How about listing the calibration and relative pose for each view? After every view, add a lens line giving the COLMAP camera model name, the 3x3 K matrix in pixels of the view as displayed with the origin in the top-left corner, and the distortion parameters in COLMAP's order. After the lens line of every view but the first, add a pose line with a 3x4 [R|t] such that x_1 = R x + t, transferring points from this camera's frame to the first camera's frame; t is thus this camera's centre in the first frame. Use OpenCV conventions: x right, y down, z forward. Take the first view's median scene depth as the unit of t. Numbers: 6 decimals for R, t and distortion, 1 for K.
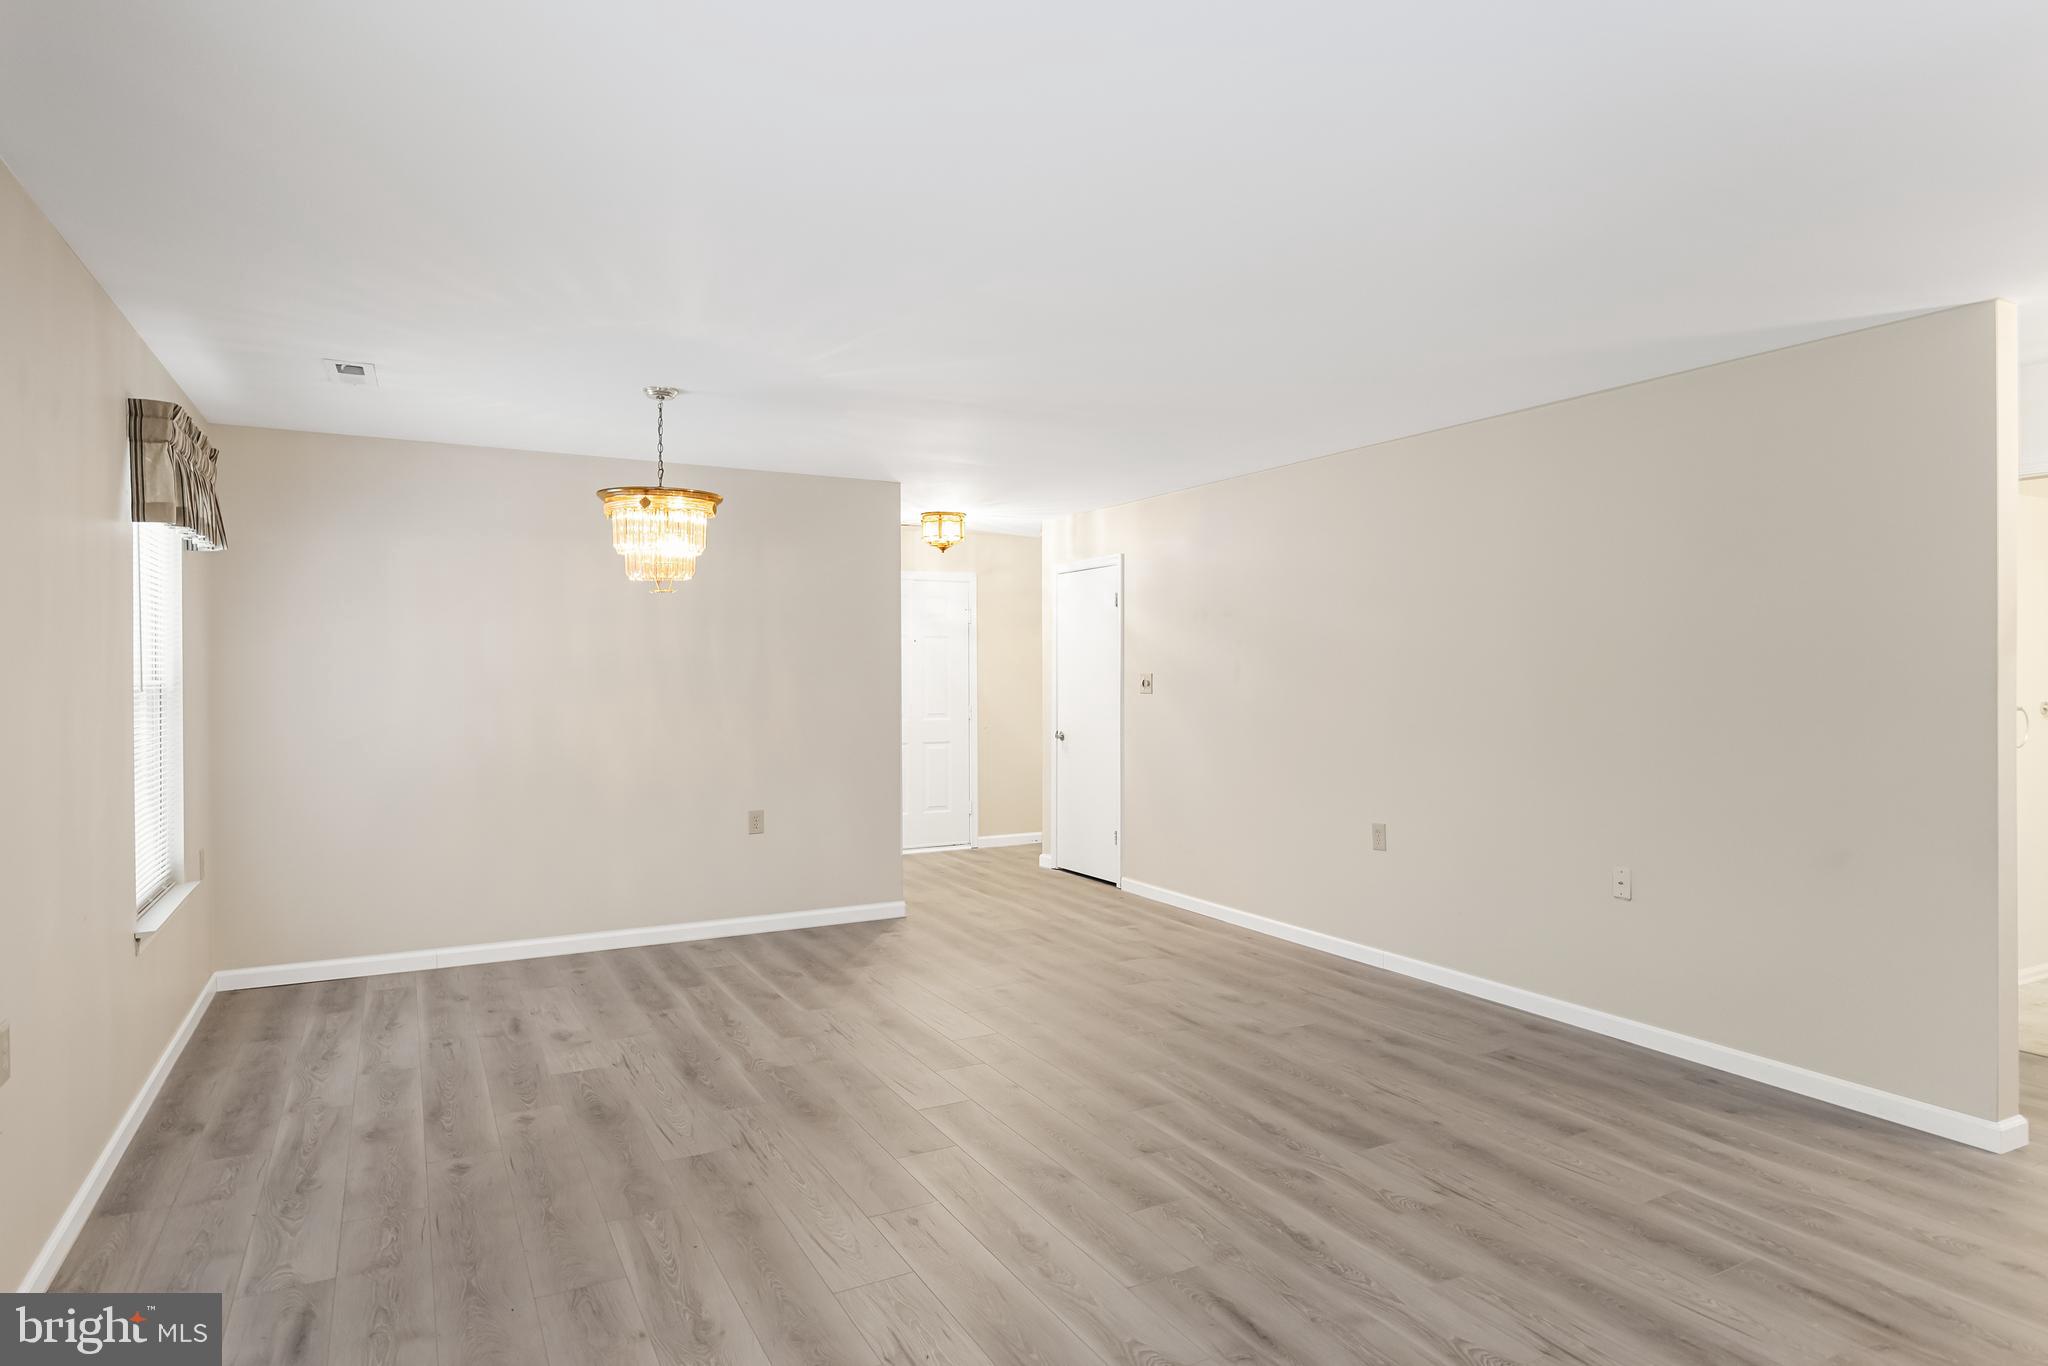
lens RADIAL K [[1180.3, 0, 1028.9], [0, 1180.3, 693.0], [0, 0, 1]] dist [0.000489, 0.000456]
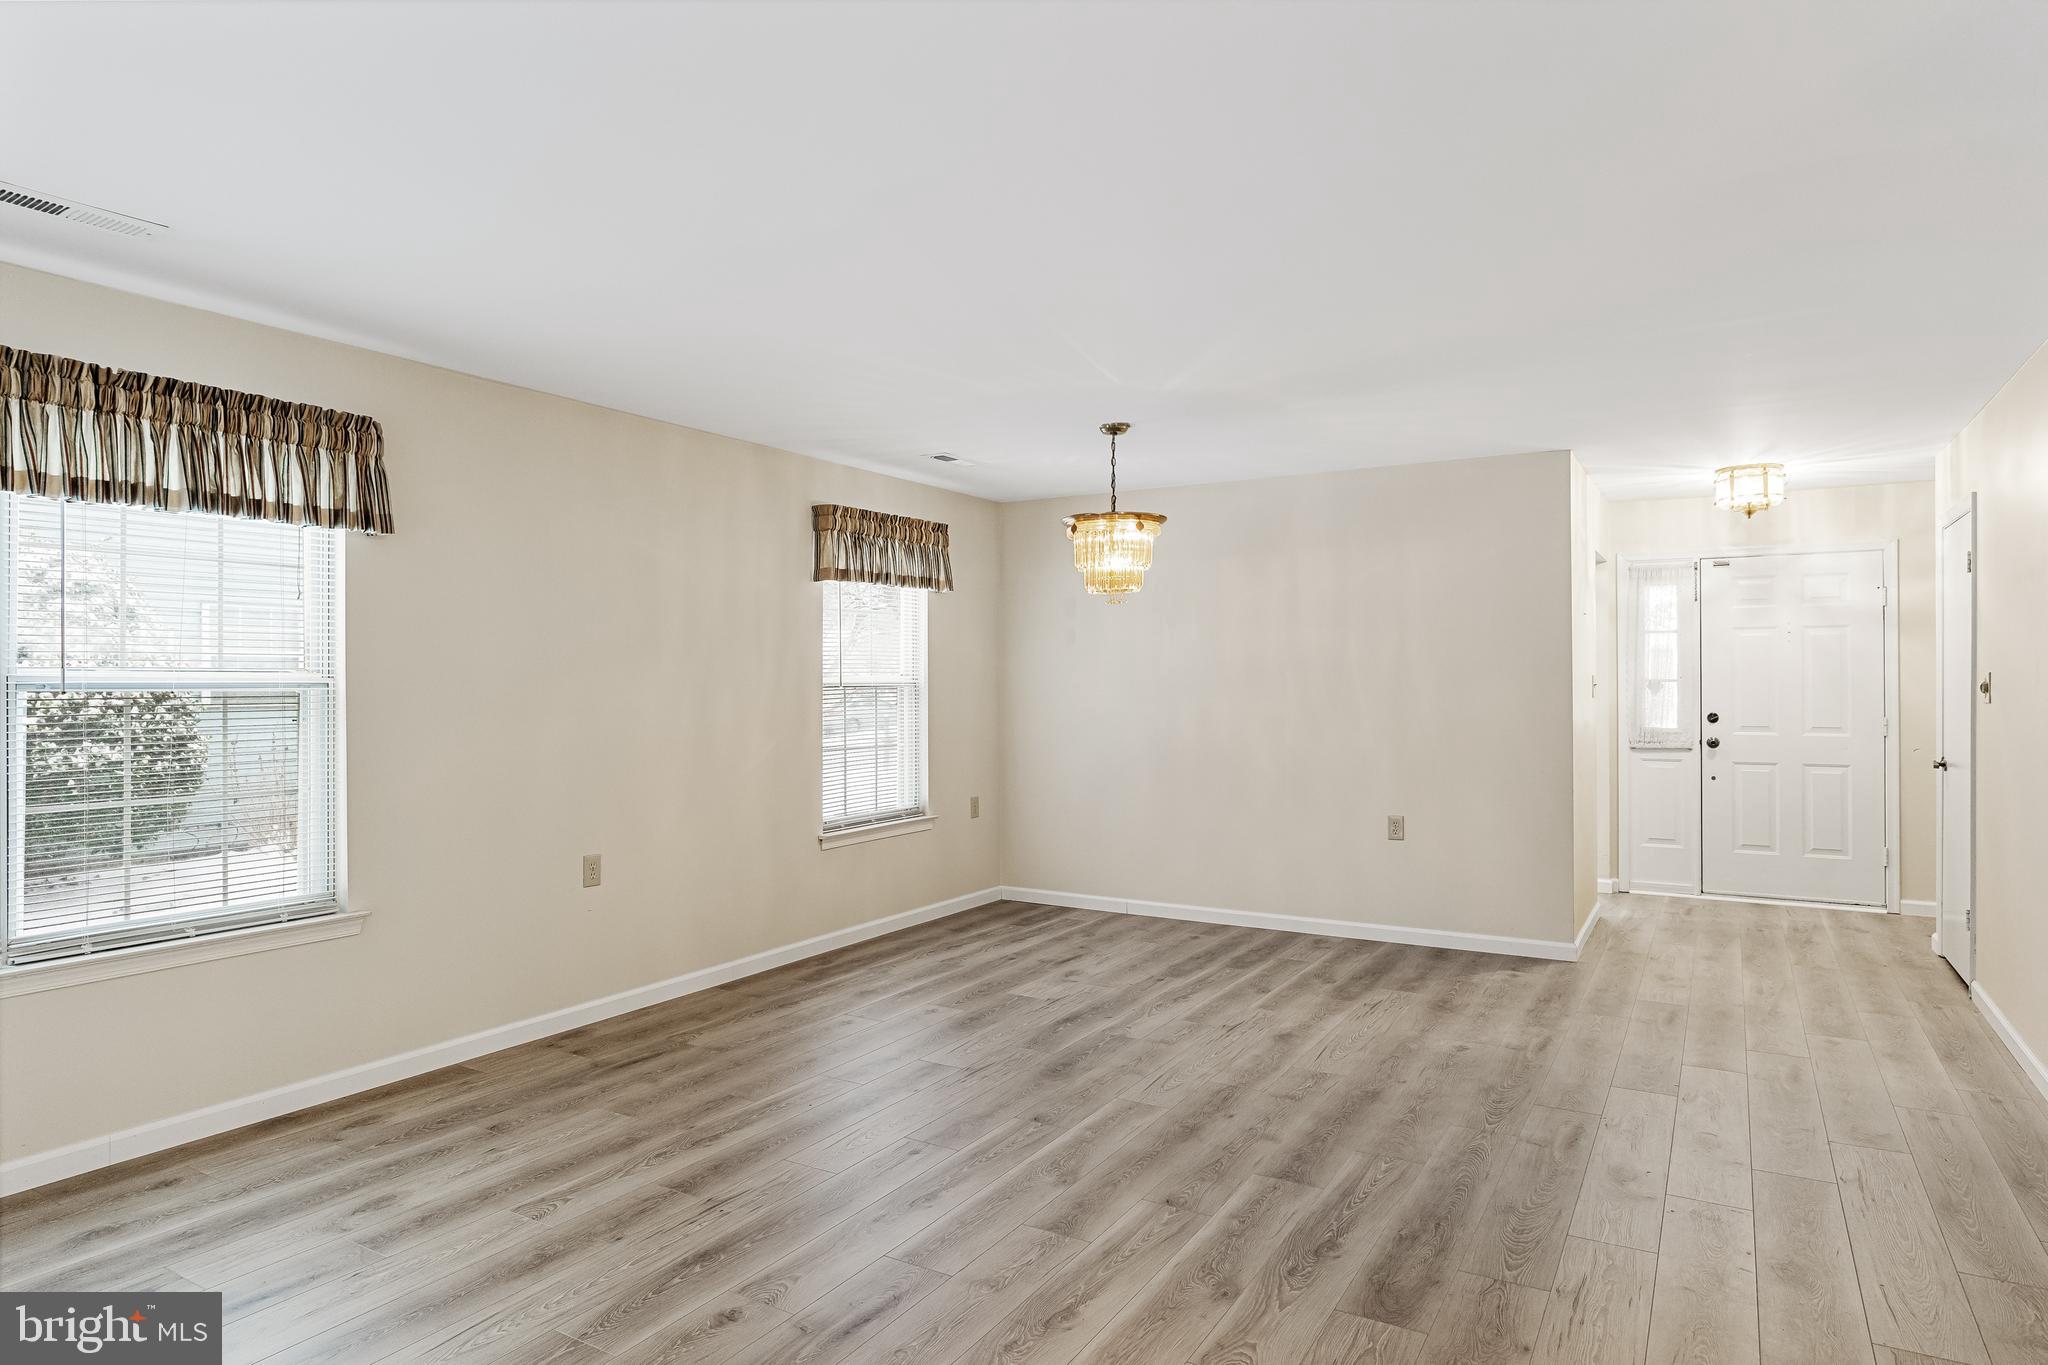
lens RADIAL K [[1180.3, 0, 1014.2], [0, 1180.3, 681.8], [0, 0, 1]] dist [-0.002460, -0.002078]
pose [[0.498485, -0.000167, -0.866899, 0.736068], [-0.013624, 0.999875, -0.008026, 0.002525], [0.866792, 0.015812, 0.498420, 0.402864]]
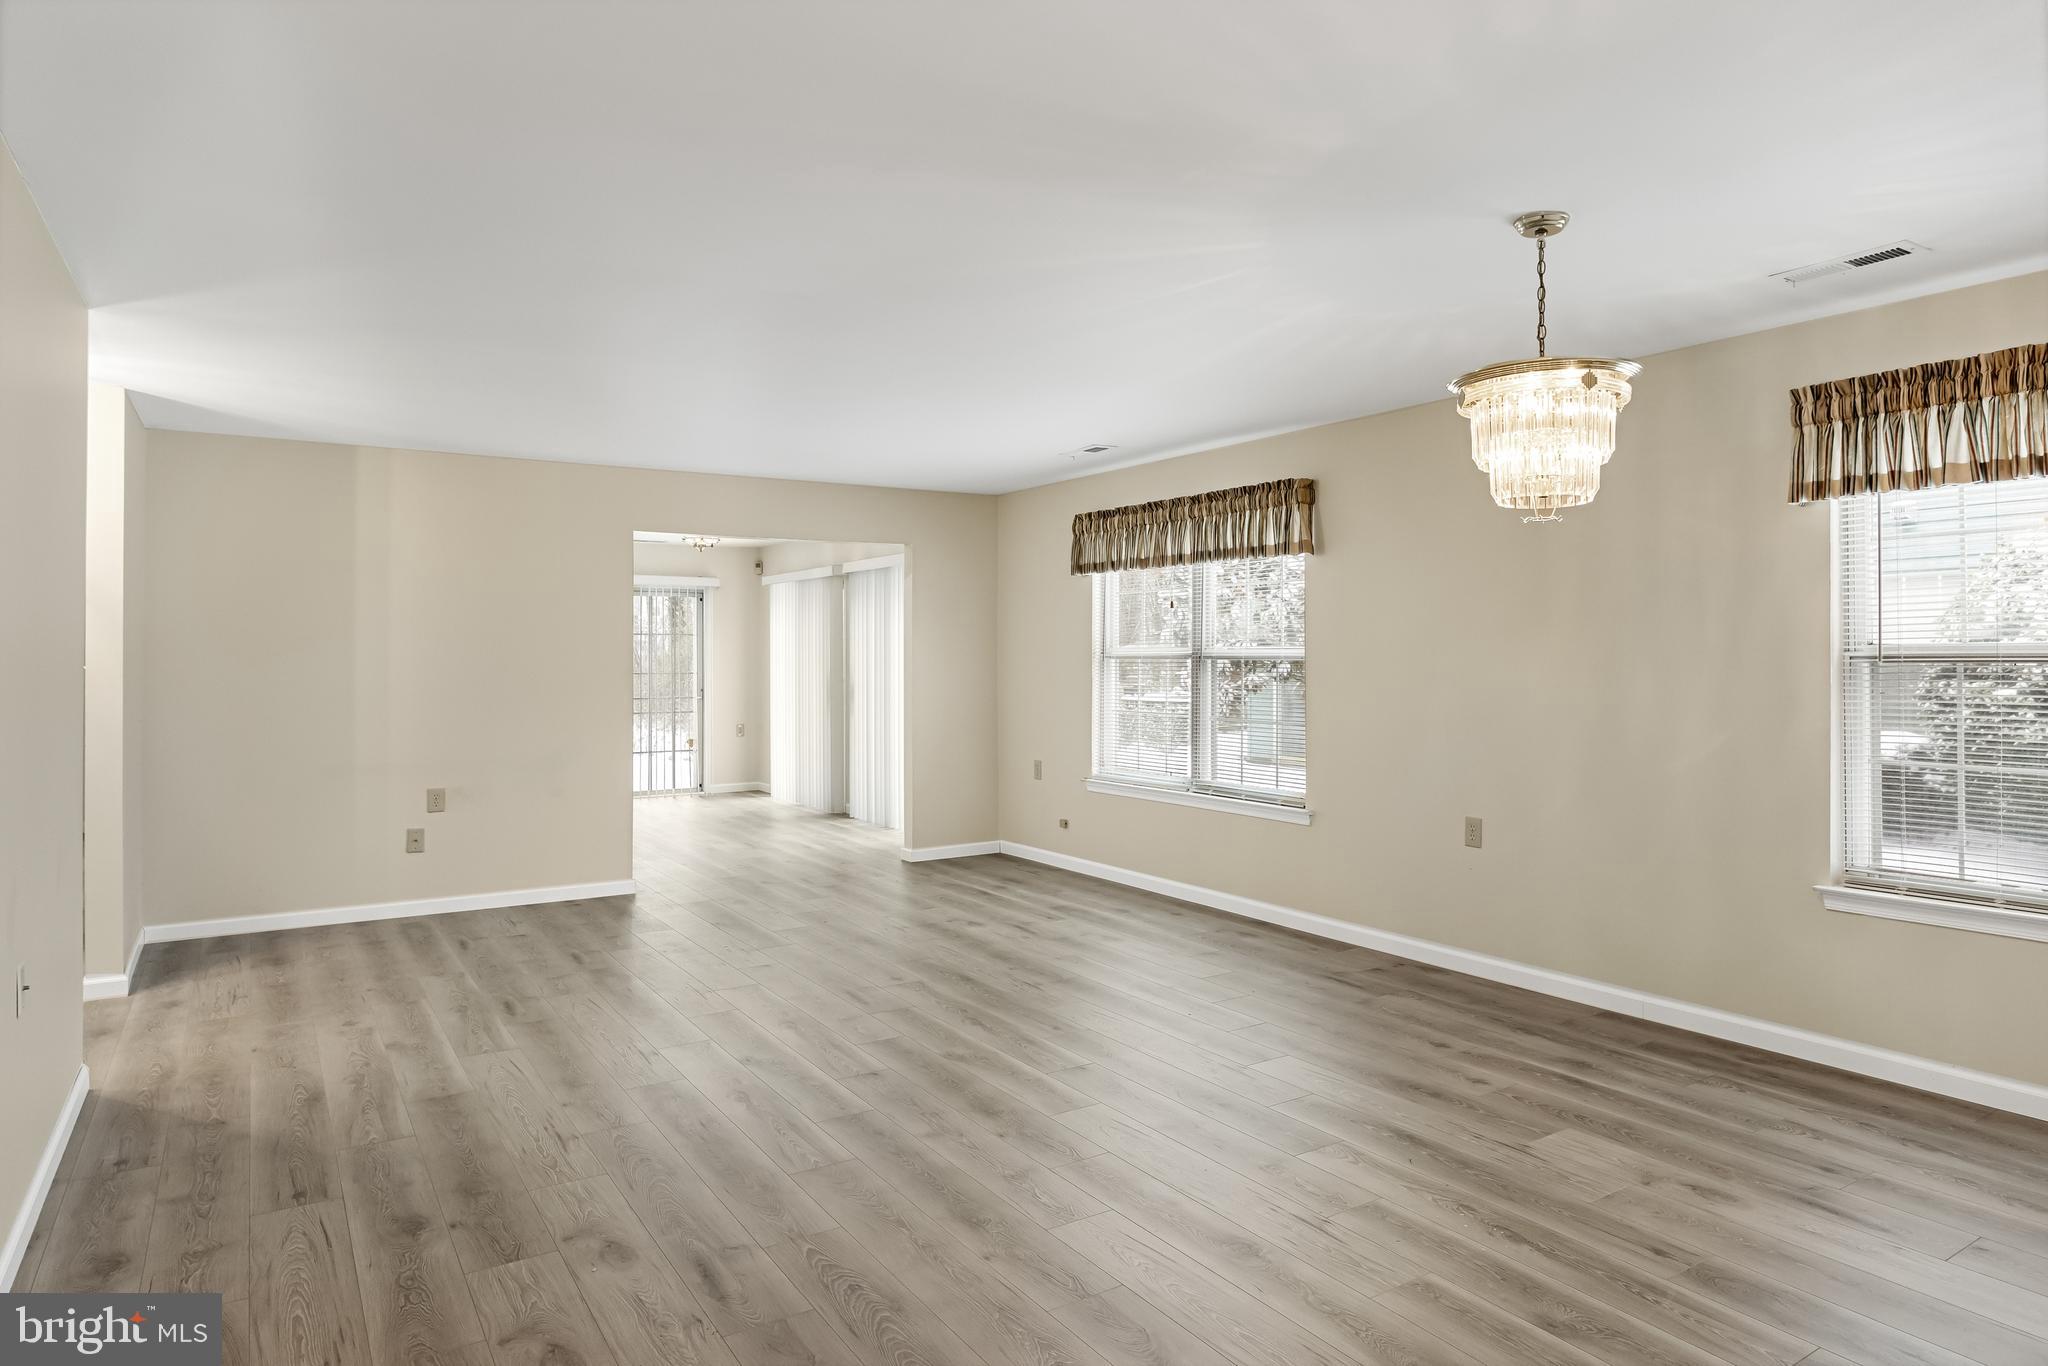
lens RADIAL K [[1180.3, 0, 1030.4], [0, 1180.3, 663.8], [0, 0, 1]] dist [-0.002460, -0.002078]
pose [[-0.997086, 0.005035, -0.076116, 0.032247], [0.003435, 0.999771, 0.021138, -0.019785], [0.076205, 0.020815, -0.996875, 1.906517]]
